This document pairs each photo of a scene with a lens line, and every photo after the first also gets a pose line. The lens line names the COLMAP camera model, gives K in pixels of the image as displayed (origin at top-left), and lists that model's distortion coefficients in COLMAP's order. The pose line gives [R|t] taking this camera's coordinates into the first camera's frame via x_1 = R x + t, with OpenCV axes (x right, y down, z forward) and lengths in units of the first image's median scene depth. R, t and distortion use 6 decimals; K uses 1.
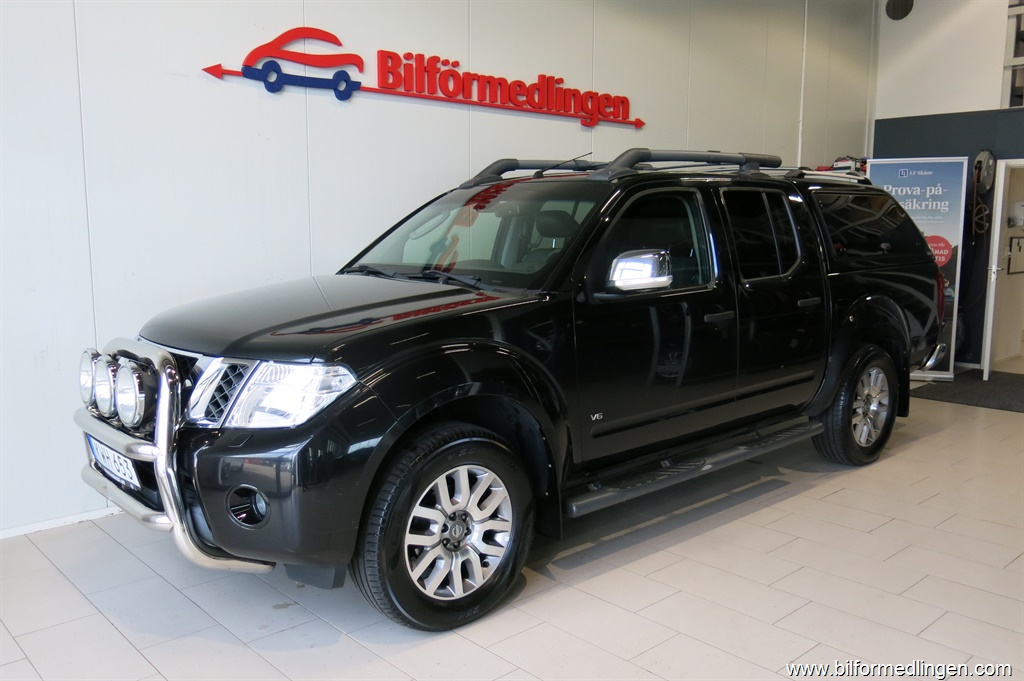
lens RADIAL K [[851.1, 0, 512.7], [0, 851.1, 332.2], [0, 0, 1]] dist [0.015805, -0.043489]
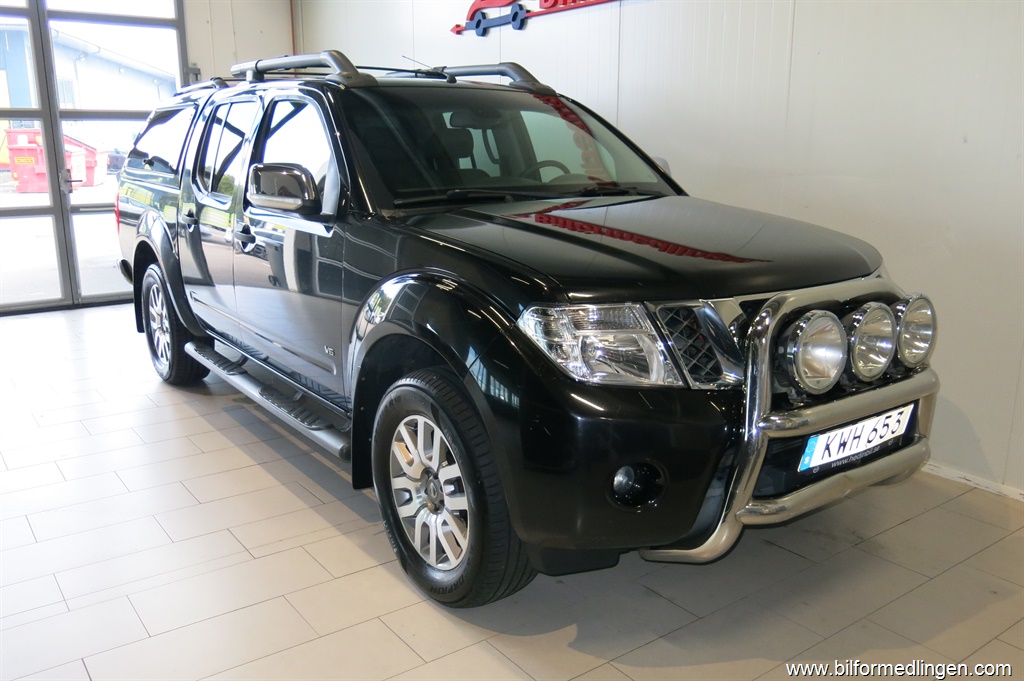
lens RADIAL K [[851.1, 0, 509.5], [0, 851.1, 344.1], [0, 0, 1]] dist [0.015805, -0.043489]
pose [[-0.109230, 0.212891, -0.970951, 1.065664], [-0.135360, 0.964511, 0.226707, -0.130593], [0.984757, 0.156191, -0.076536, 1.213620]]
